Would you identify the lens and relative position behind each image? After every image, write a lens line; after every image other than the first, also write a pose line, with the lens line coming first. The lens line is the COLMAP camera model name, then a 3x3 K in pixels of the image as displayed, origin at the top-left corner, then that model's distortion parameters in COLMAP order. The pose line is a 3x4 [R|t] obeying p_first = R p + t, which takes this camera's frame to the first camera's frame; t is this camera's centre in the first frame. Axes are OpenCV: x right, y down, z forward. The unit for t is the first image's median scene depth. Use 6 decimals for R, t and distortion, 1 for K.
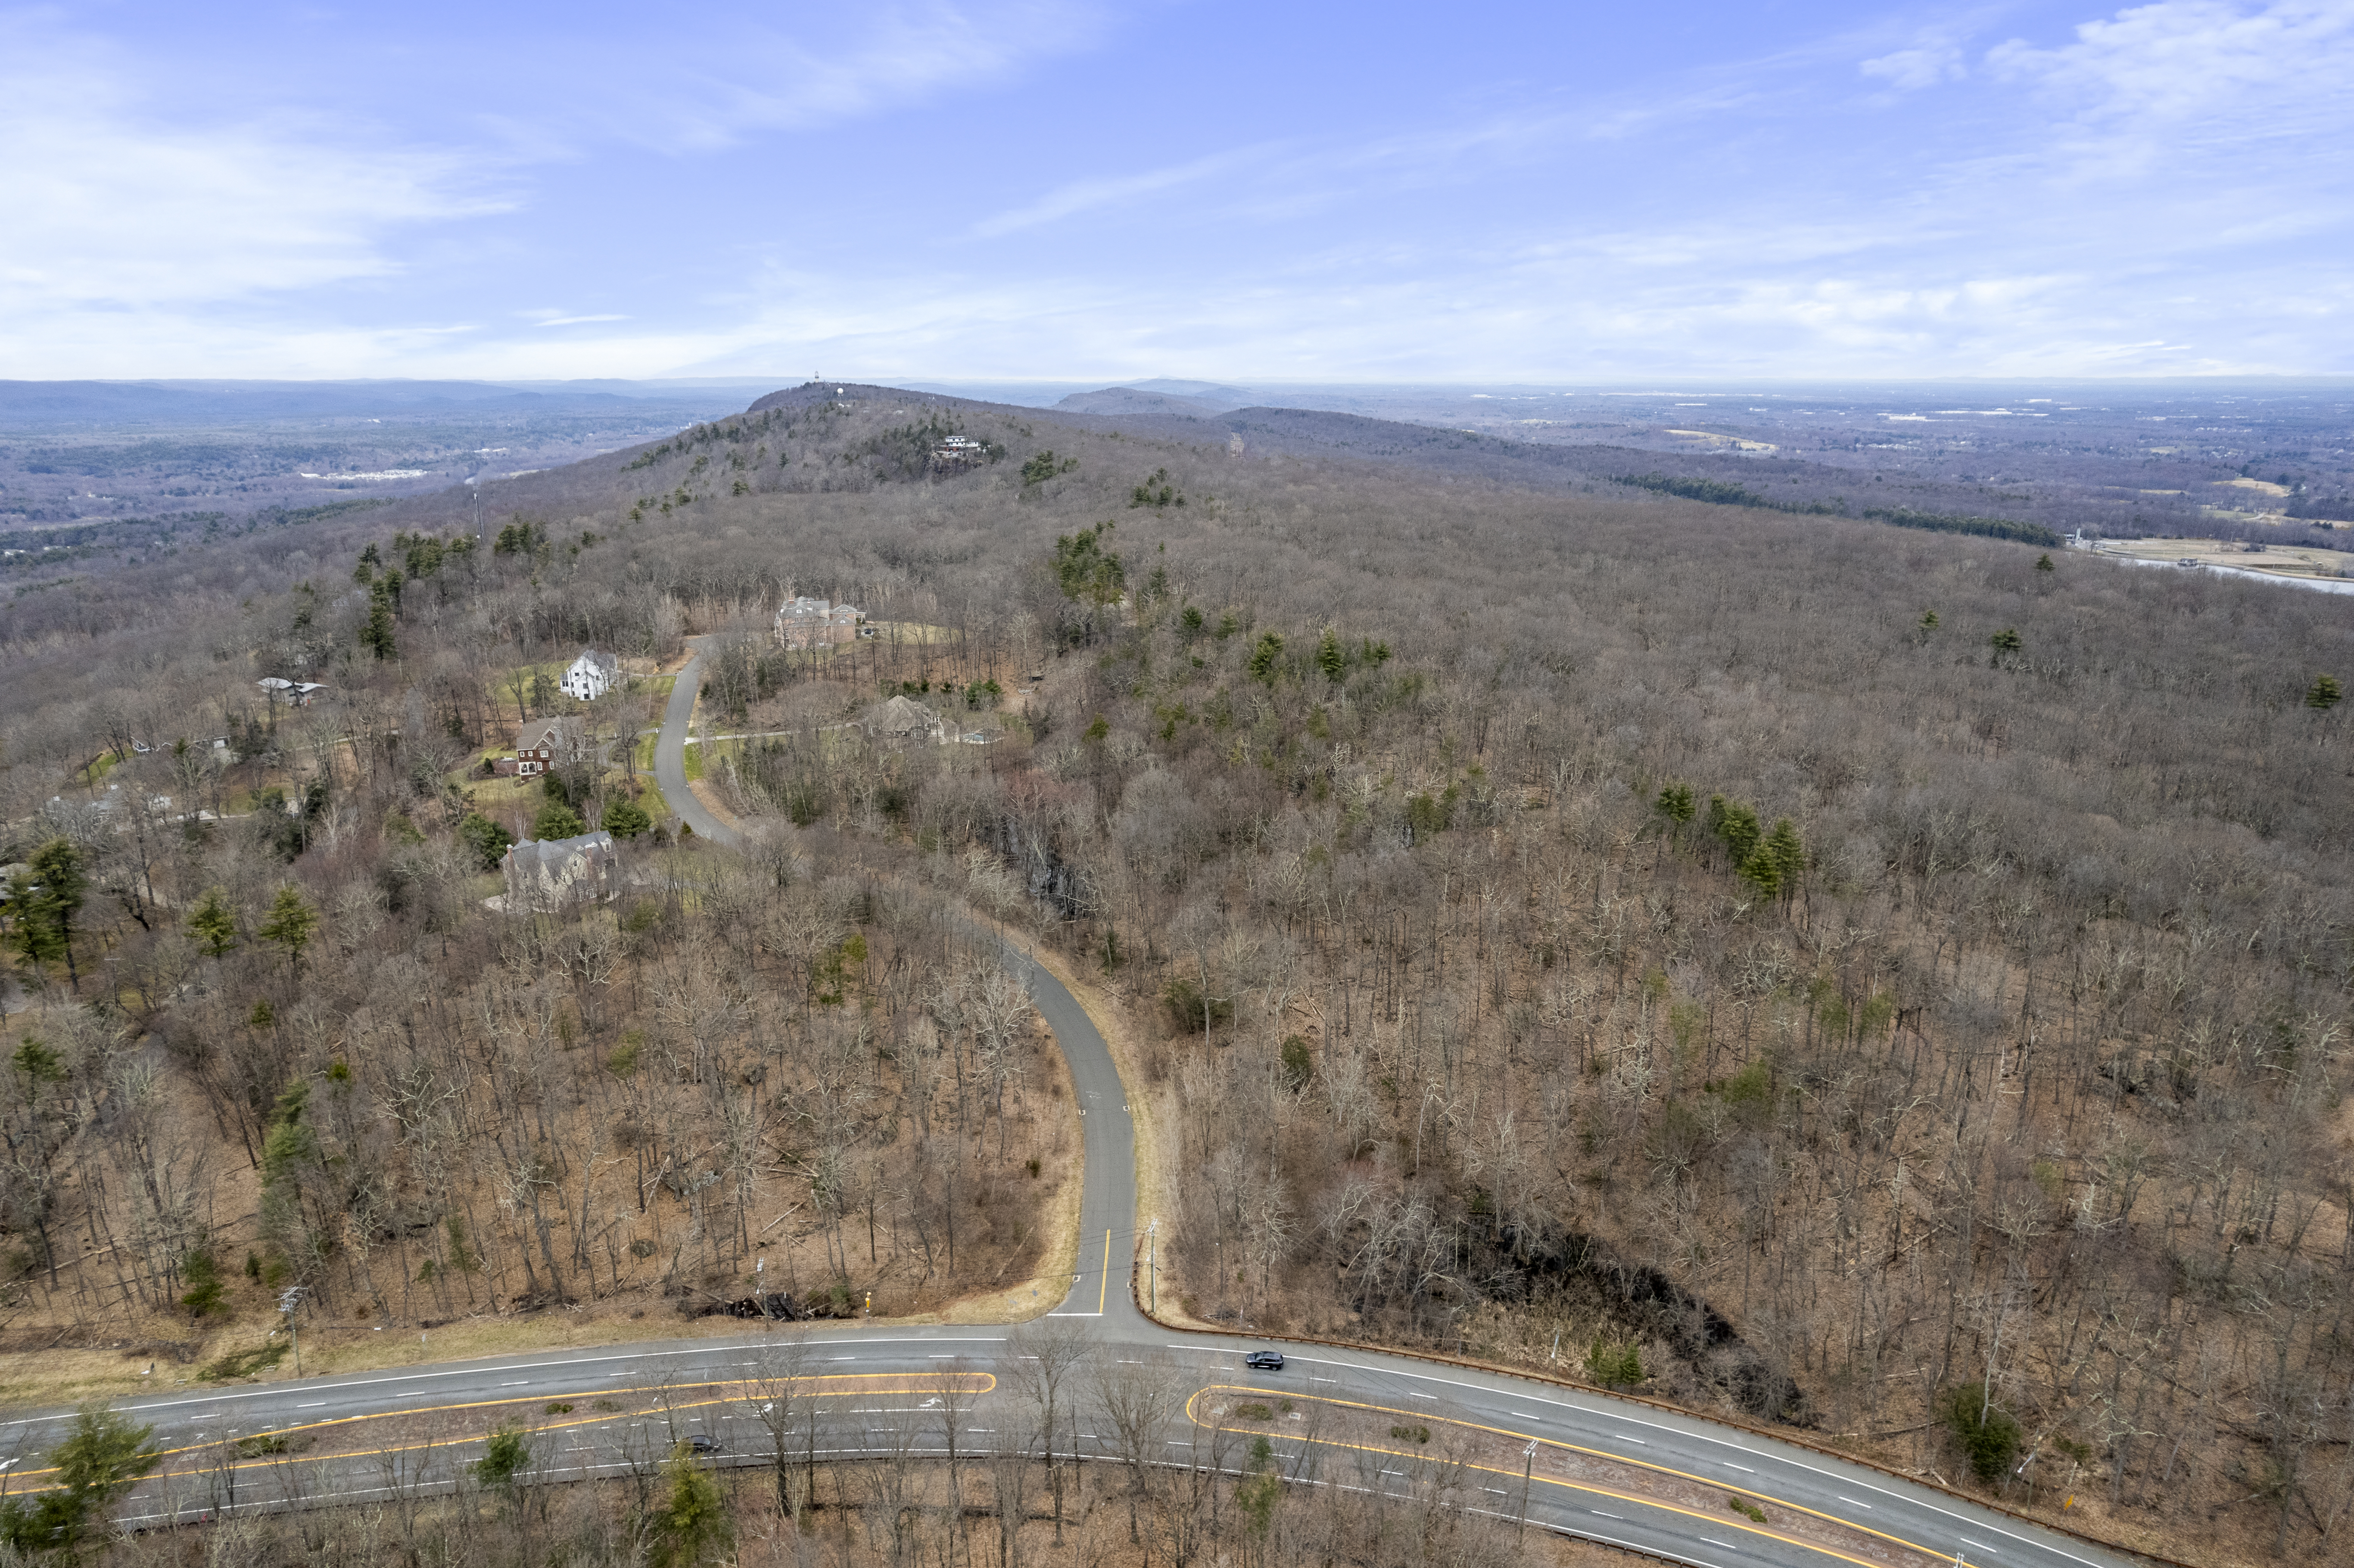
lens RADIAL K [[1505.4, 0, 1259.5], [0, 1505.4, 787.4], [0, 0, 1]] dist [-0.071093, 0.047086]
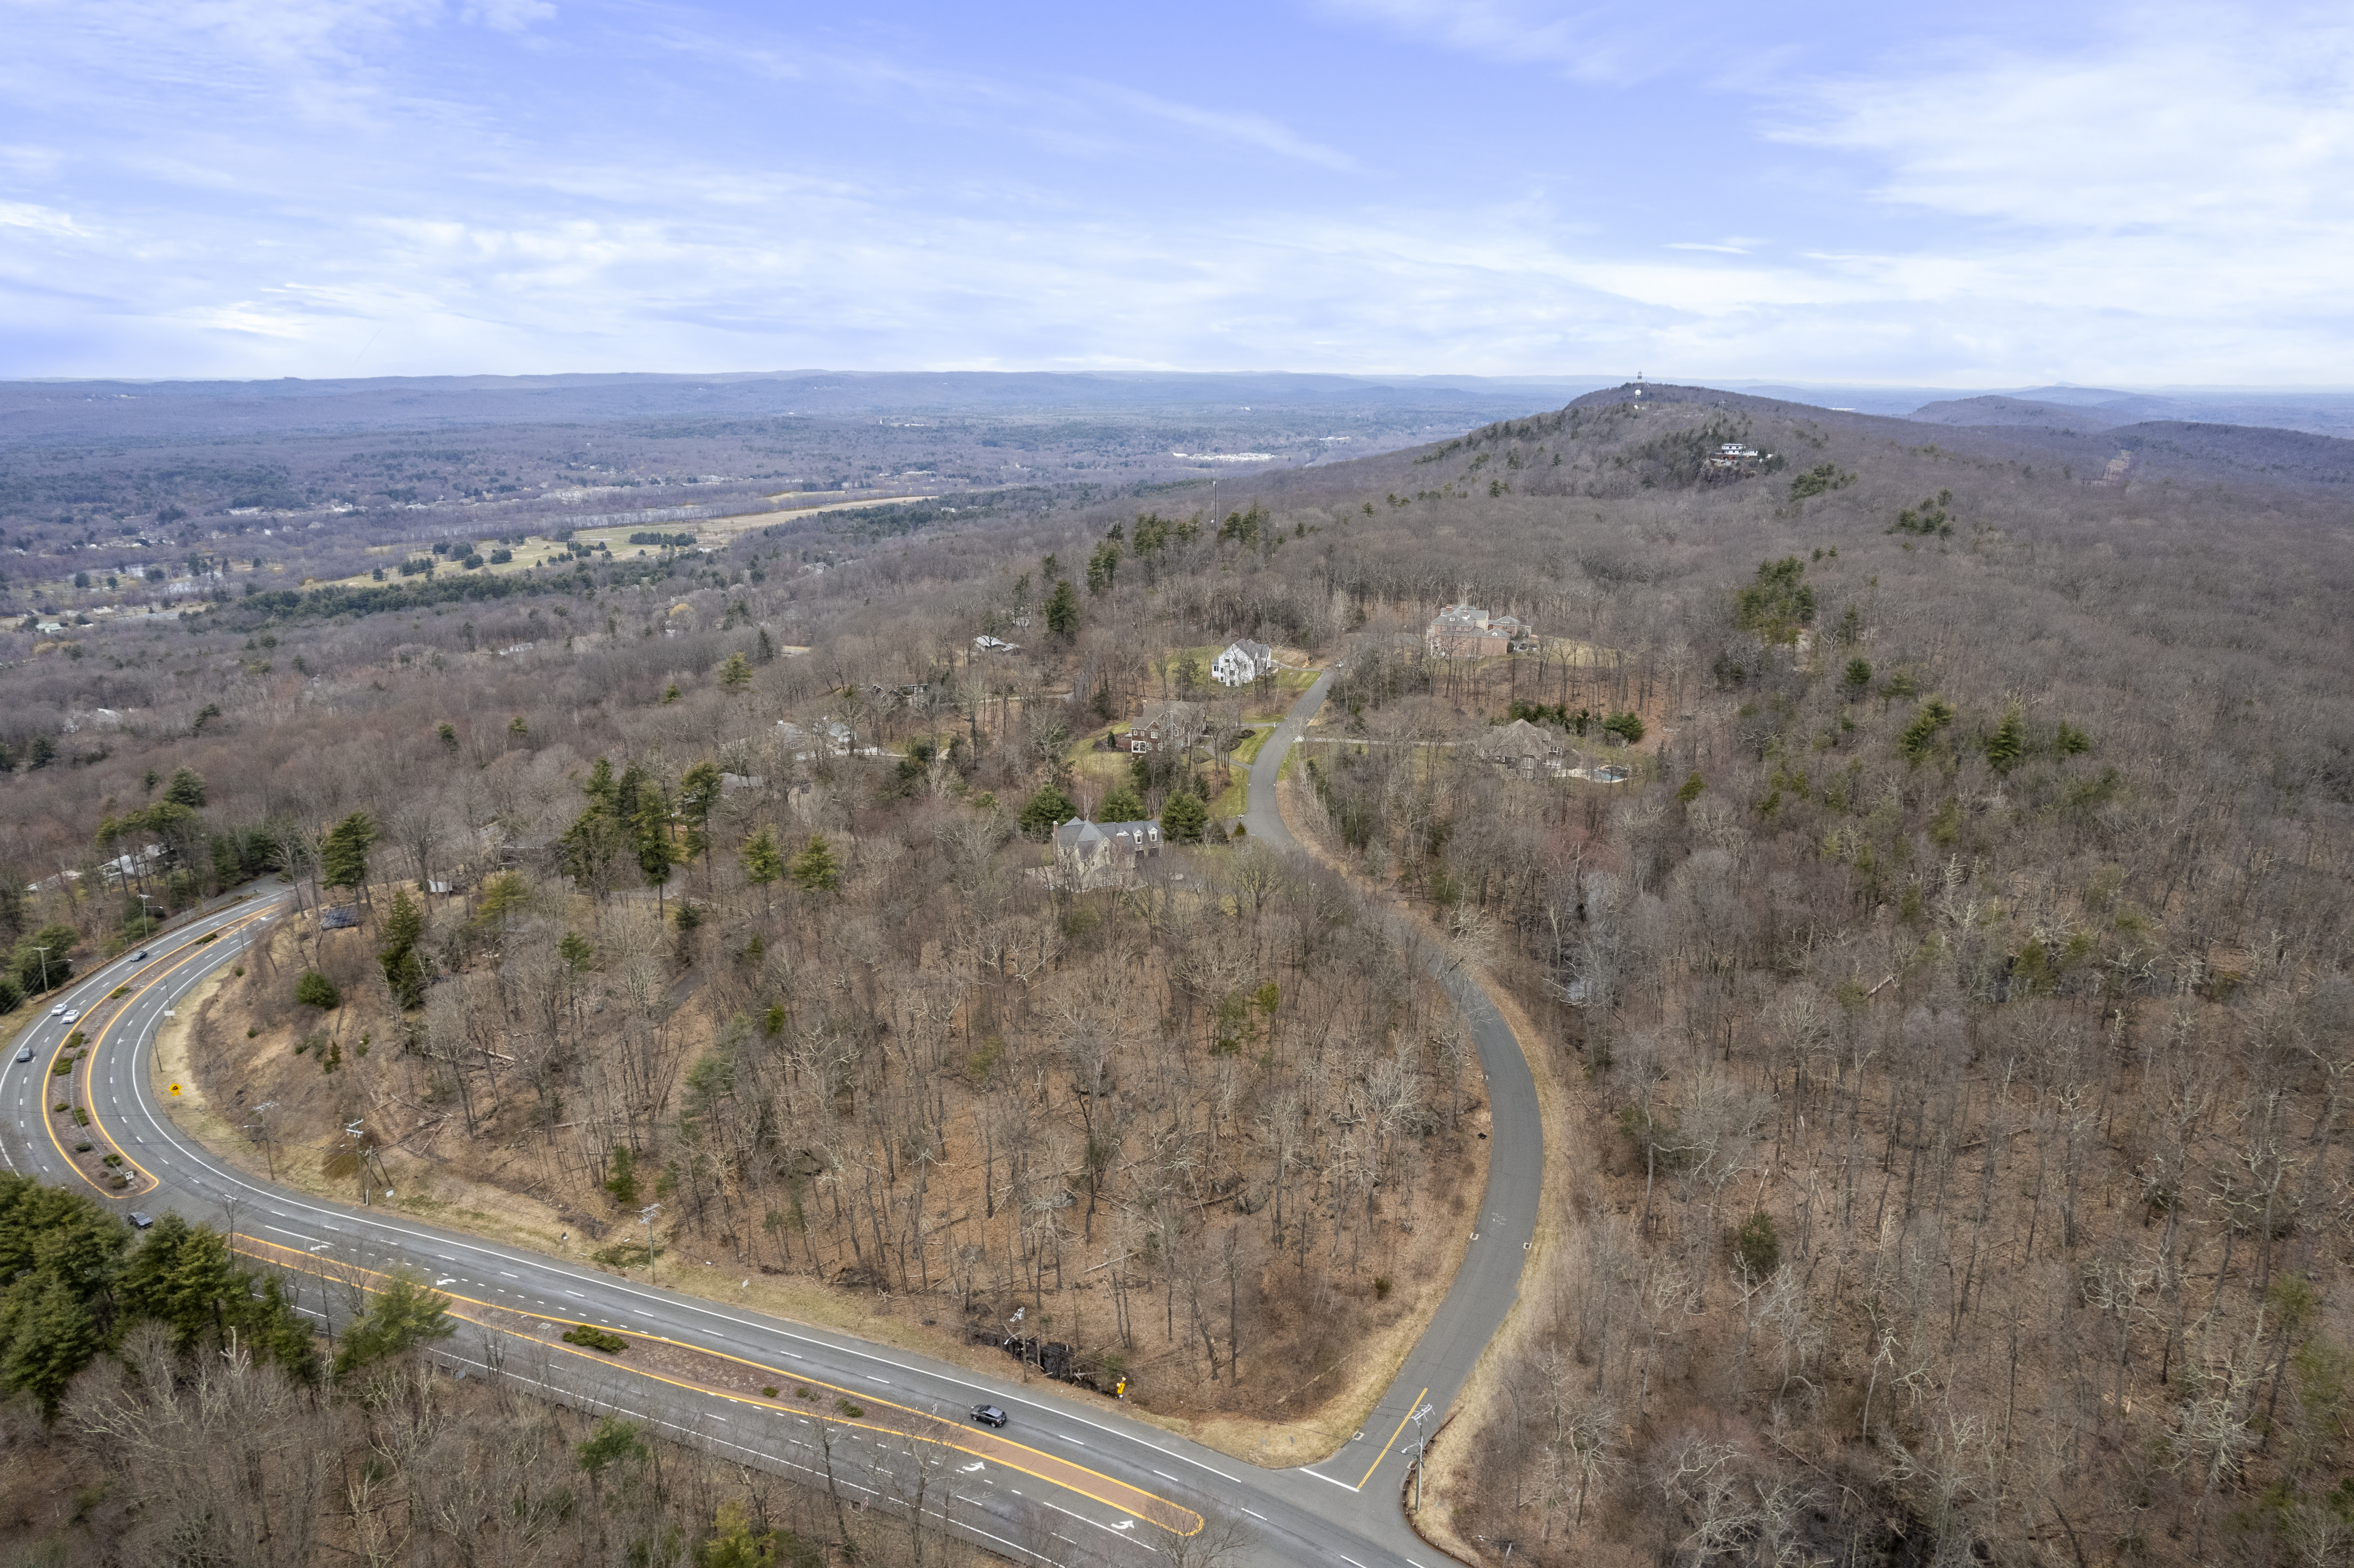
lens RADIAL K [[1505.4, 0, 1259.5], [0, 1505.4, 787.4], [0, 0, 1]] dist [-0.071093, 0.047086]
pose [[0.848944, 0.143537, -0.508617, 0.096476], [-0.143462, 0.988863, 0.039612, -0.030248], [0.508639, 0.039339, 0.860081, 0.100395]]
